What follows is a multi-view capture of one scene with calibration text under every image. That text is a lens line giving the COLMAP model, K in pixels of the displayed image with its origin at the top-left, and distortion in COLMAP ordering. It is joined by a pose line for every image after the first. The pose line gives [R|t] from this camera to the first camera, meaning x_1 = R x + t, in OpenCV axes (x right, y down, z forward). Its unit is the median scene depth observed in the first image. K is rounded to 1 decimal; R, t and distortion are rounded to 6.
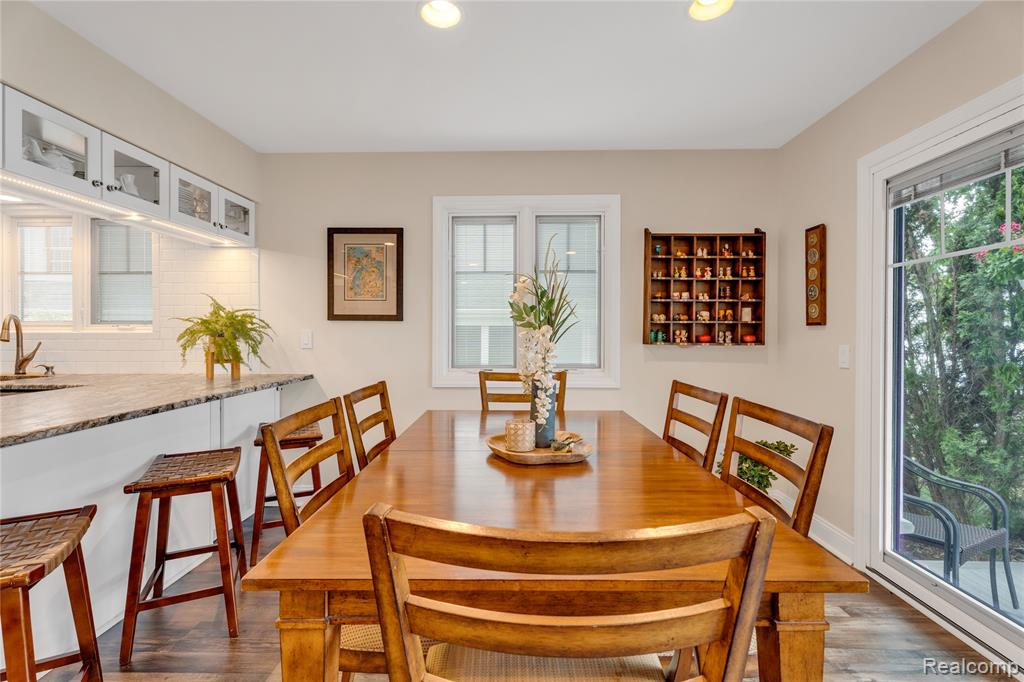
lens RADIAL K [[457.2, 0, 512.2], [0, 457.2, 339.2], [0, 0, 1]] dist [-0.002995, -0.001632]
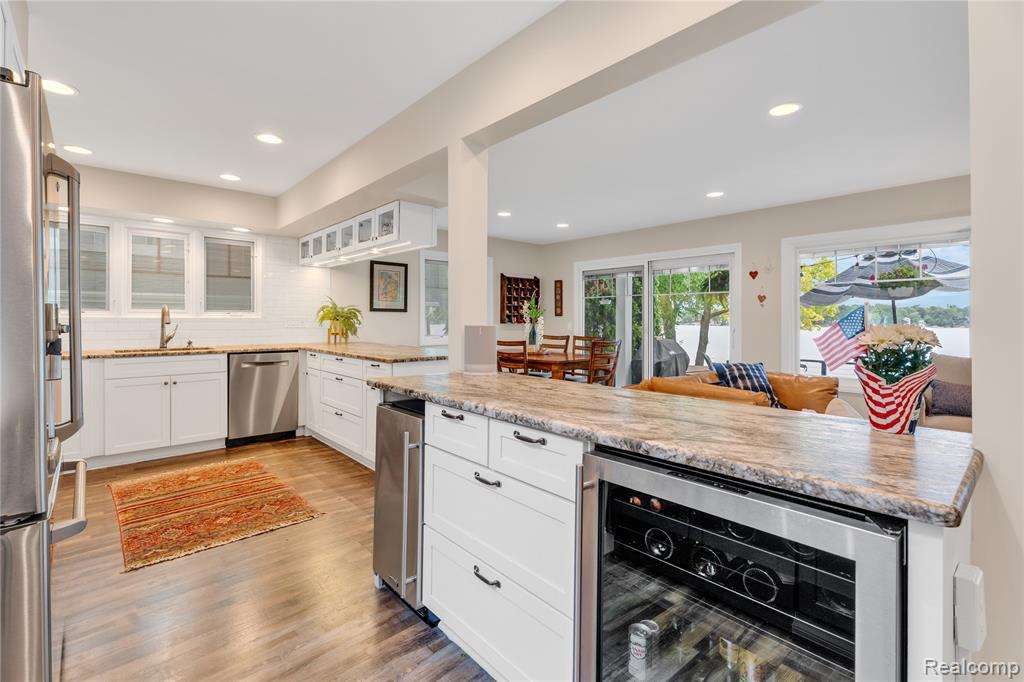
lens RADIAL K [[457.2, 0, 523.4], [0, 457.2, 325.3], [0, 0, 1]] dist [-0.002995, -0.001632]
pose [[0.706722, -0.008477, 0.707441, -1.258806], [0.009468, 0.999952, 0.002524, 0.014003], [-0.707428, 0.004915, 0.706768, -0.699206]]
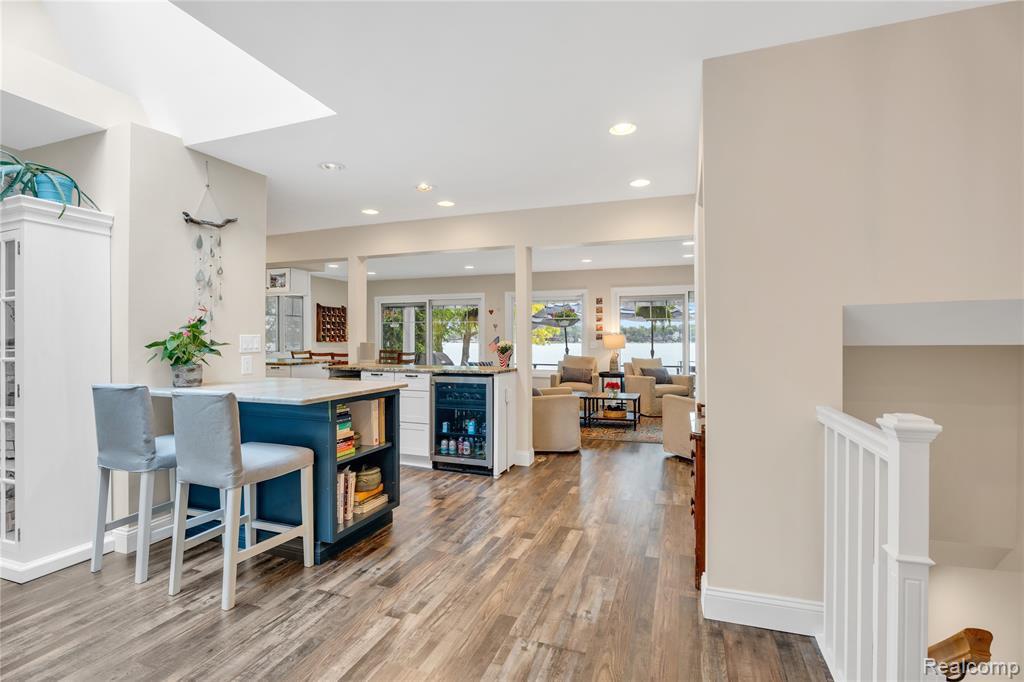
lens RADIAL K [[457.2, 0, 505.9], [0, 457.2, 341.6], [0, 0, 1]] dist [-0.002995, -0.001632]
pose [[0.316363, -0.009334, 0.948592, -2.144252], [0.016217, 0.999859, 0.004430, 0.013547], [-0.948500, 0.013982, 0.316470, -1.099533]]
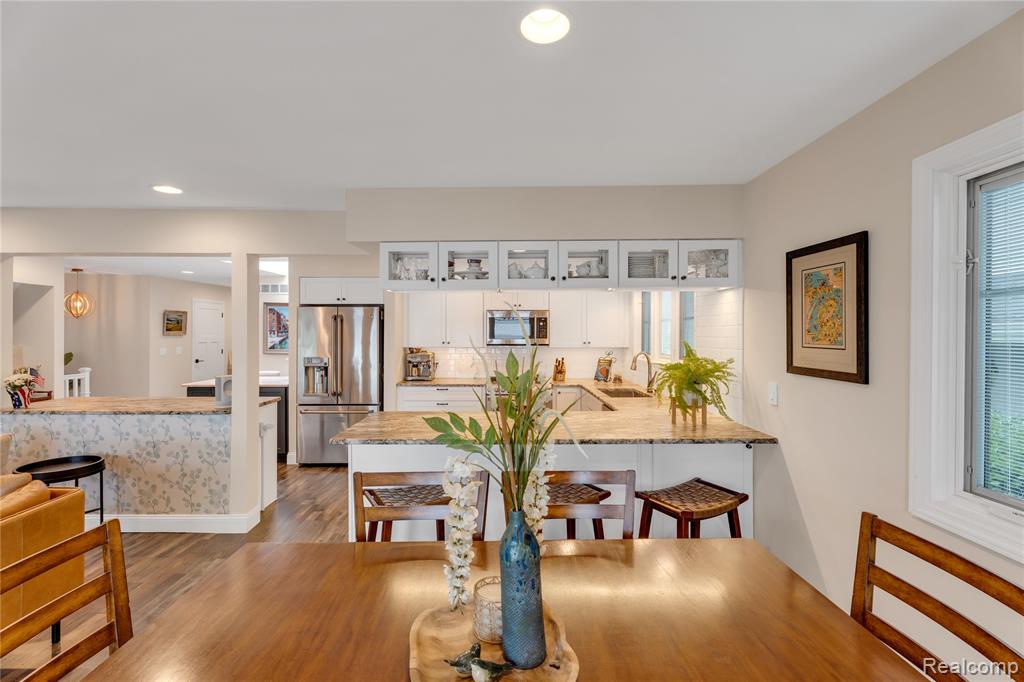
lens RADIAL K [[457.2, 0, 509.2], [0, 457.2, 334.8], [0, 0, 1]] dist [-0.002995, -0.001632]
pose [[0.021375, 0.002266, -0.999769, 0.355097], [-0.014658, 0.999891, 0.001953, -0.100673], [0.999664, 0.014613, 0.021405, 0.520568]]
